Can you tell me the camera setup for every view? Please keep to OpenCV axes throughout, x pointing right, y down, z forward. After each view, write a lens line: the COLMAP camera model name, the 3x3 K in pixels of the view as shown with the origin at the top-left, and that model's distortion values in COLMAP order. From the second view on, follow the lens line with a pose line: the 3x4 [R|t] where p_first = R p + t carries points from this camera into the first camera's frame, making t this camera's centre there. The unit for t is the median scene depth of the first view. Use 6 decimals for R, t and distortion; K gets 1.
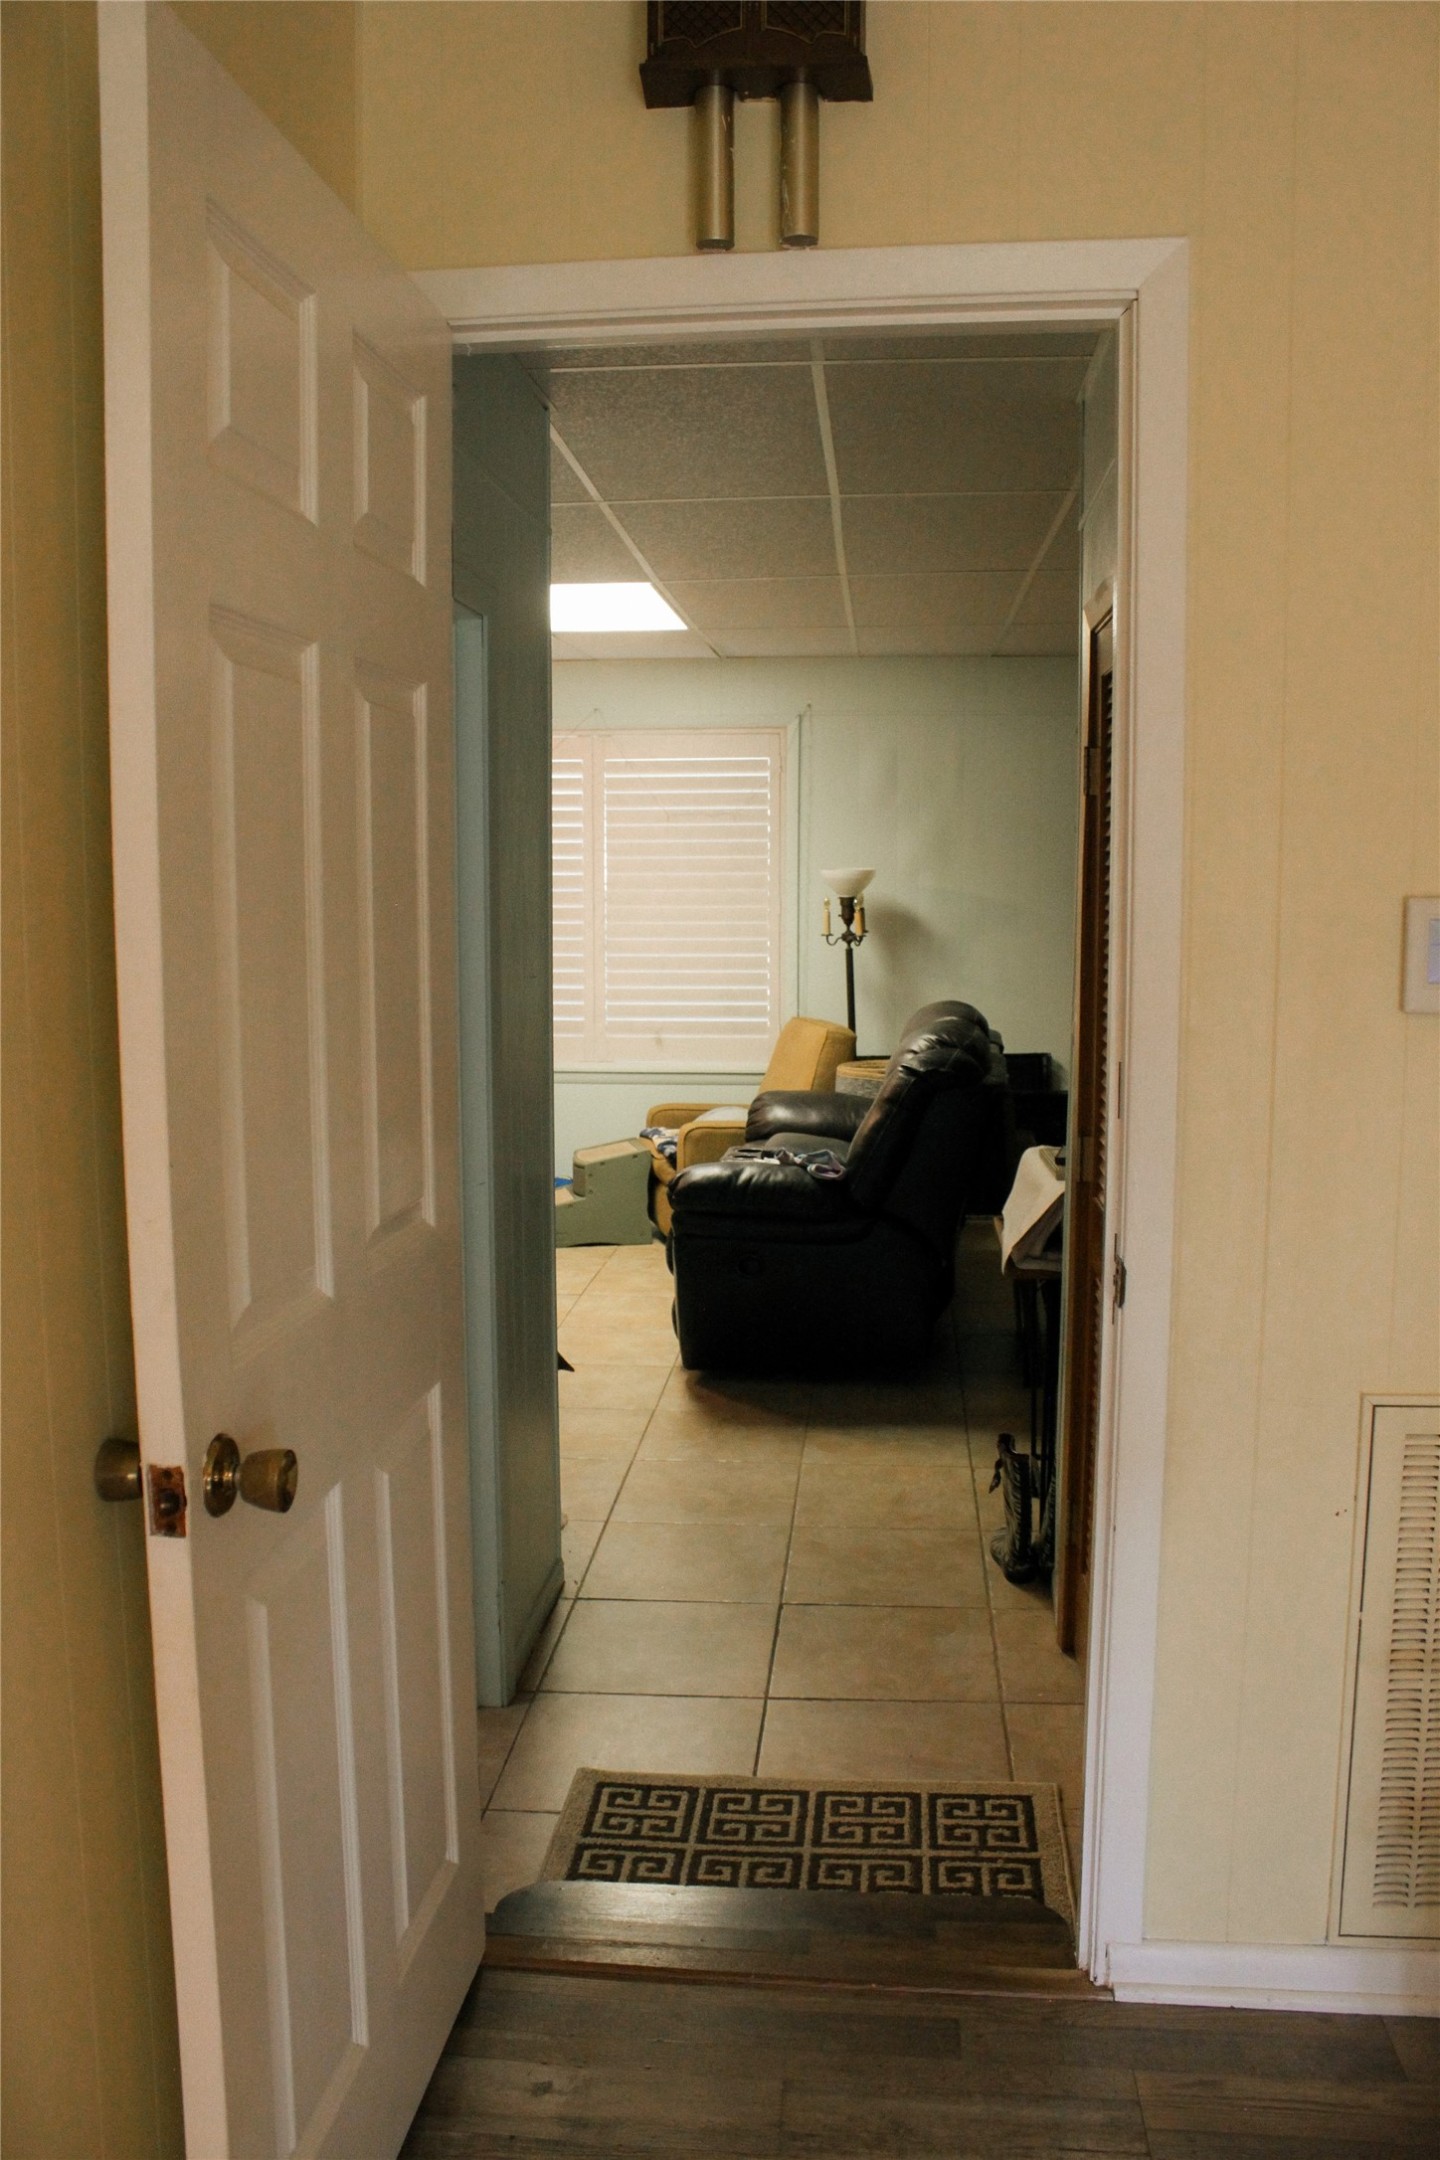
lens RADIAL K [[1806.7, 0, 719.1], [0, 1806.7, 1080.9], [0, 0, 1]] dist [-0.134437, 0.104614]
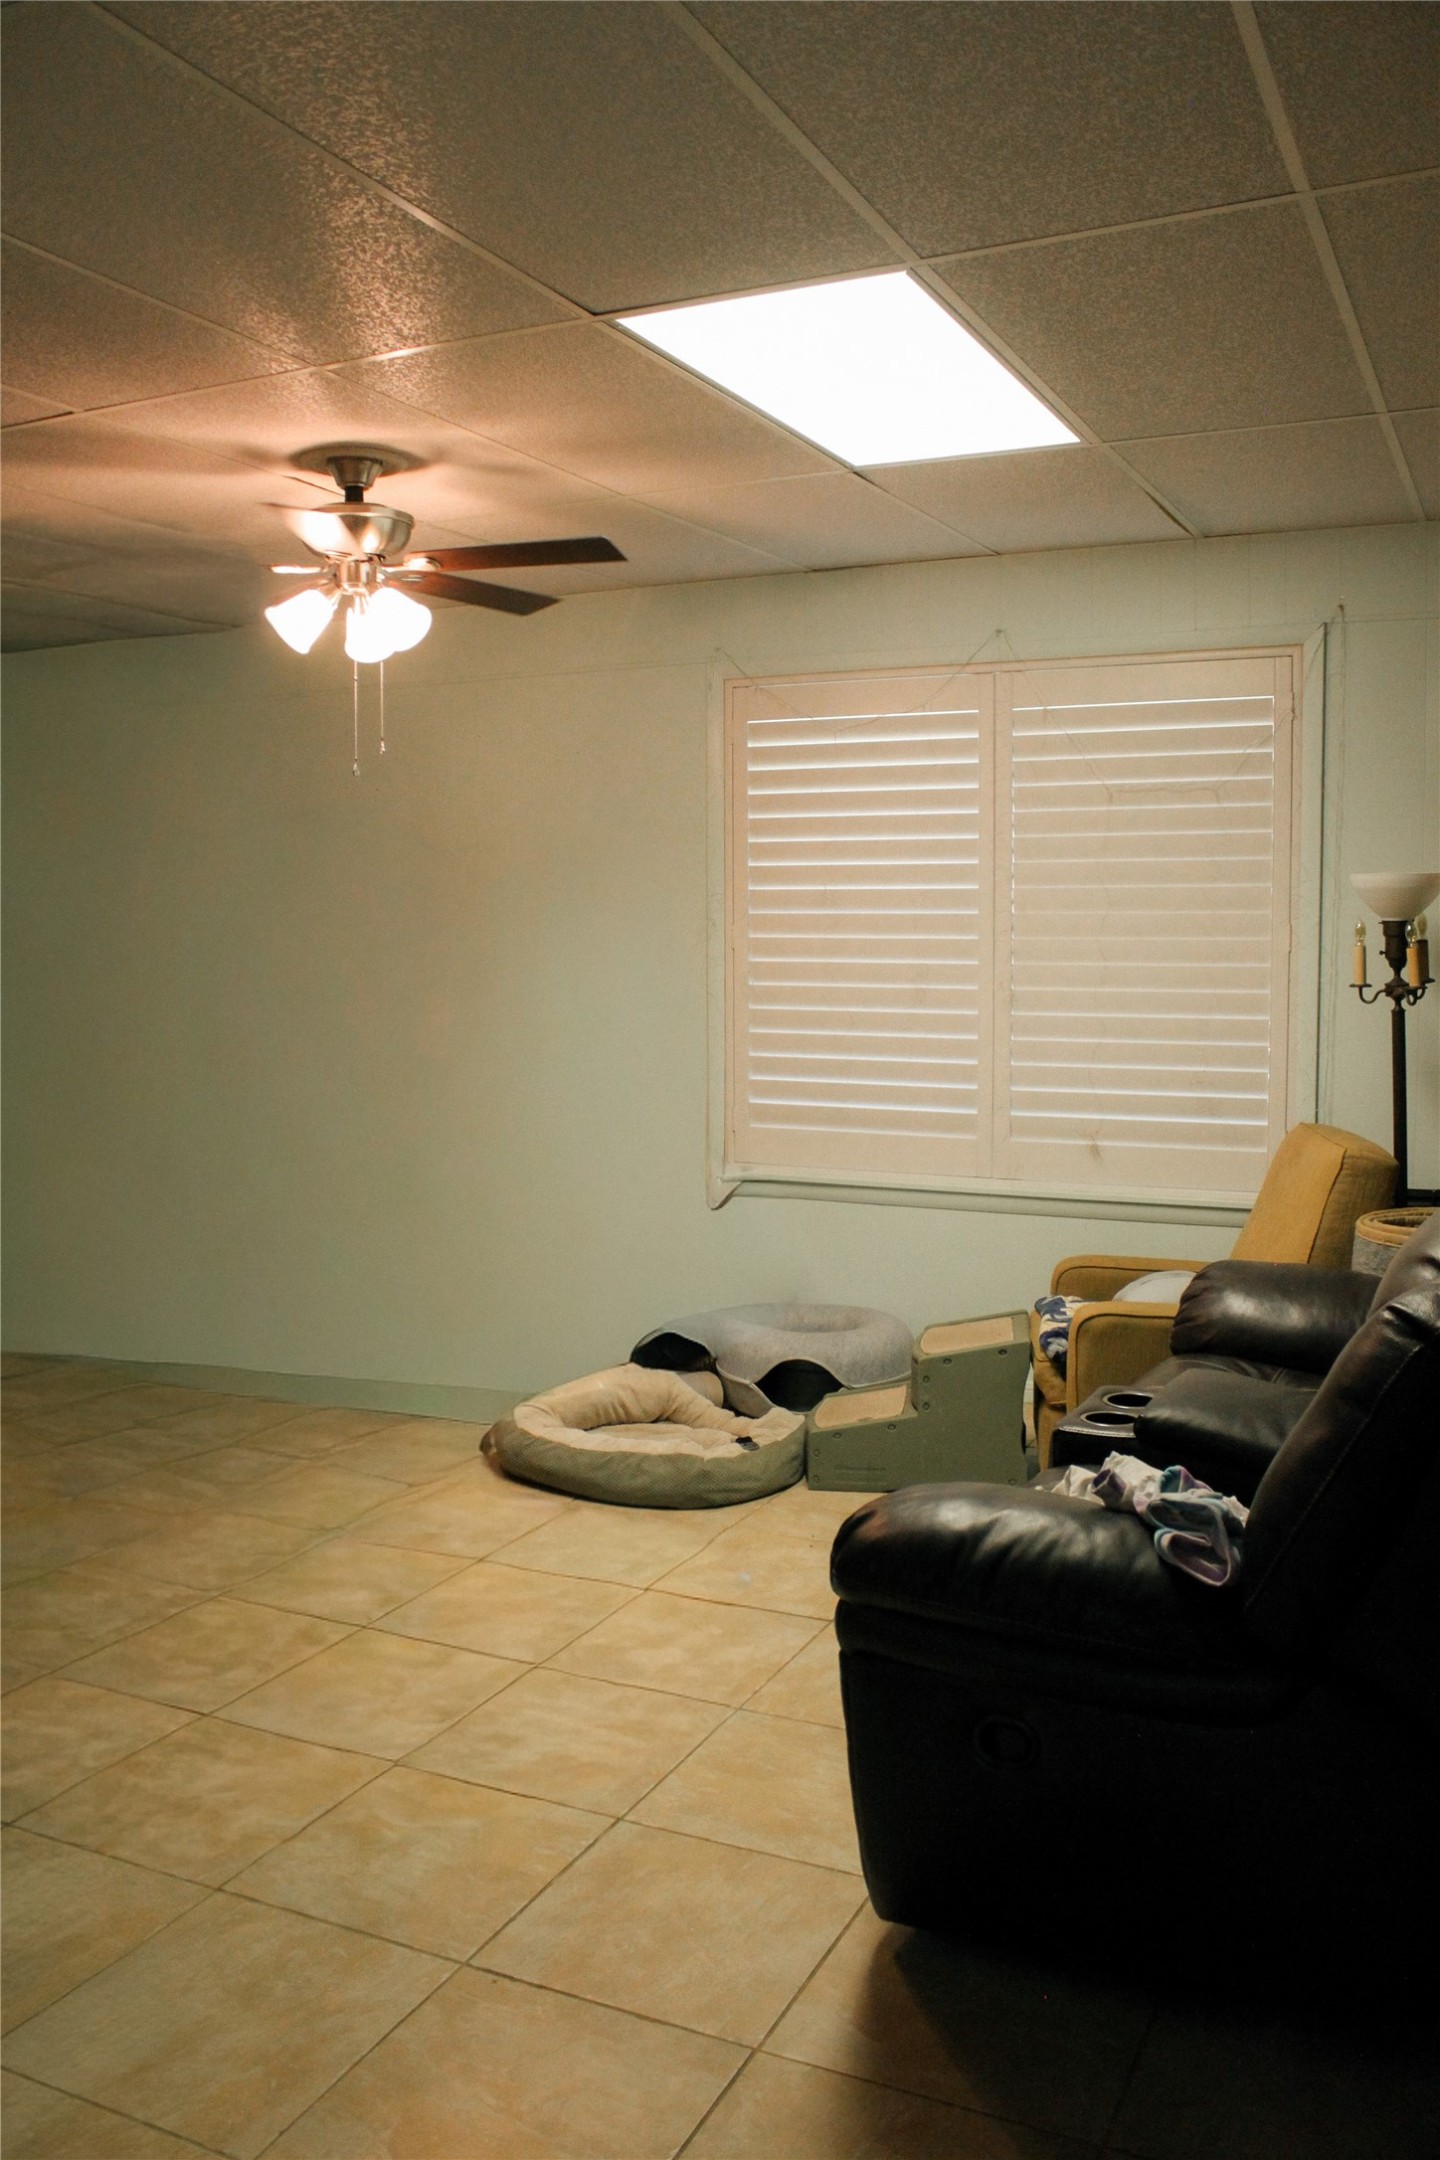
lens RADIAL K [[1806.7, 0, 718.3], [0, 1806.7, 1076.7], [0, 0, 1]] dist [-0.134437, 0.104614]
pose [[0.938970, 0.026041, -0.343012, 0.063241], [-0.036621, 0.999031, -0.024402, -0.029463], [0.342044, 0.035474, 0.939014, 0.386397]]
